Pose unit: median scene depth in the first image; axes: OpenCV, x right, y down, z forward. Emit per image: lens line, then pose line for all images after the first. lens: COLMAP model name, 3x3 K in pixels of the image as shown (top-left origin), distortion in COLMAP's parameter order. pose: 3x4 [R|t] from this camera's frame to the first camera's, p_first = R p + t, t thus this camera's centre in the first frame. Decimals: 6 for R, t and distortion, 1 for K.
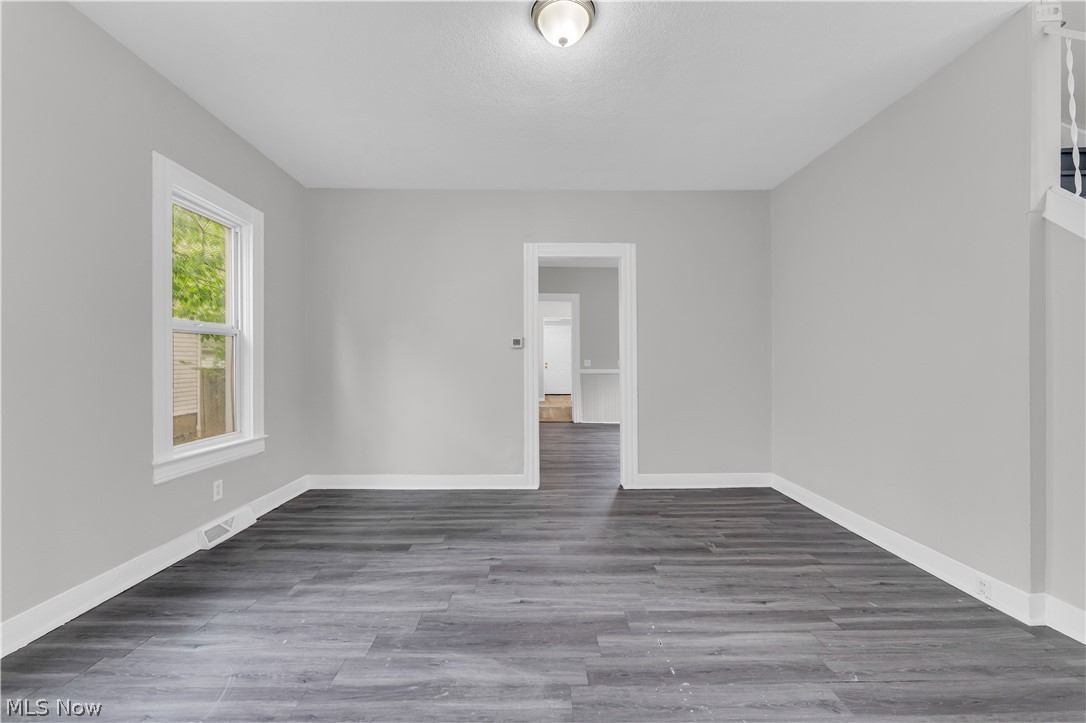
lens RADIAL K [[439.3, 0, 537.2], [0, 439.3, 357.3], [0, 0, 1]] dist [0.000242, -0.000034]
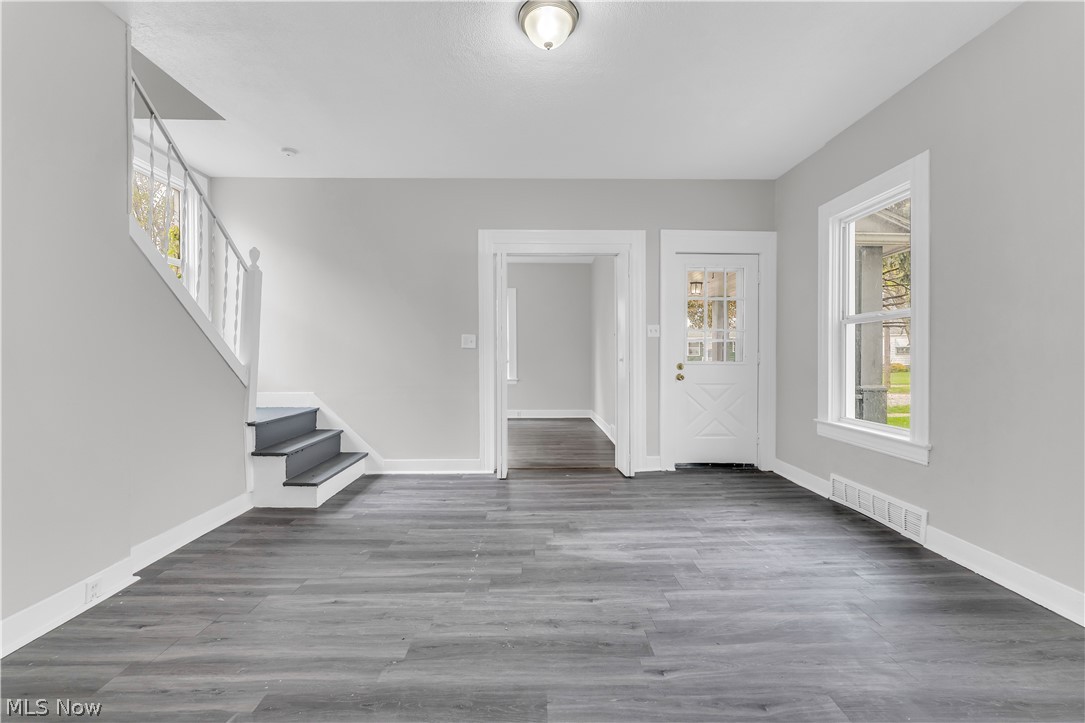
lens RADIAL K [[438.9, 0, 549.0], [0, 438.9, 361.7], [0, 0, 1]] dist [0.000242, -0.000034]
pose [[-0.999668, -0.001005, -0.025745, 0.074122], [-0.001122, 0.999989, 0.004534, 0.034163], [0.025740, 0.004561, -0.999658, 1.793238]]
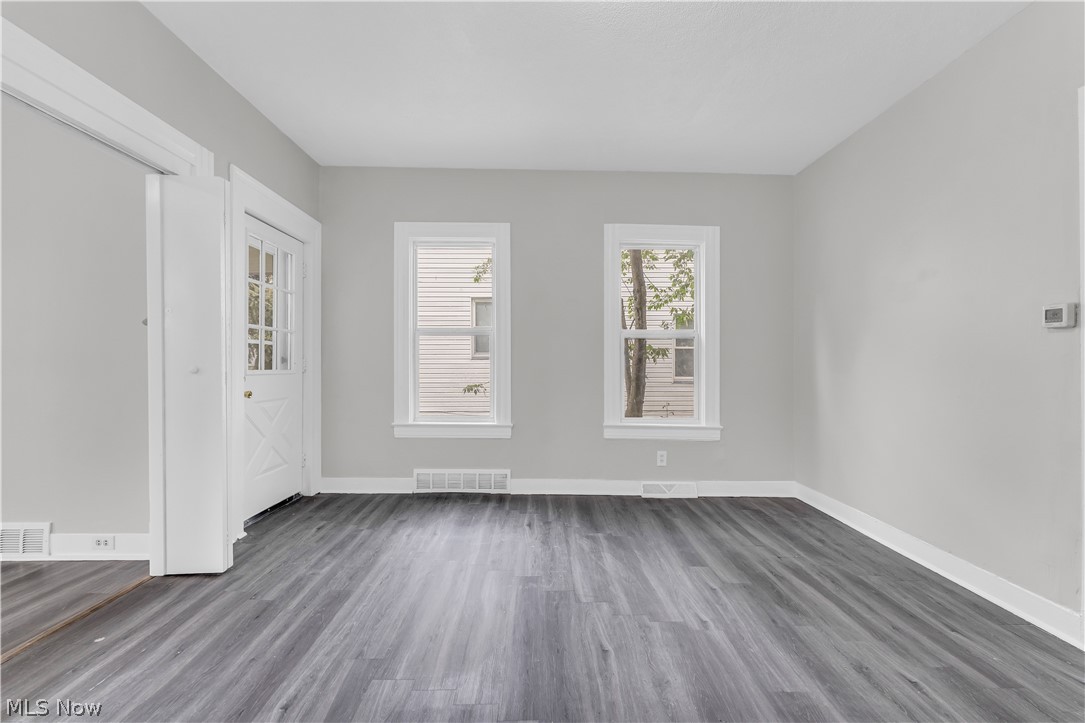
lens RADIAL K [[438.9, 0, 543.4], [0, 438.9, 361.2], [0, 0, 1]] dist [0.000242, -0.000034]
pose [[0.006150, -0.001308, -0.999980, 0.717842], [0.005820, 0.999982, -0.001273, 0.018883], [0.999964, -0.005813, 0.006158, 0.816387]]
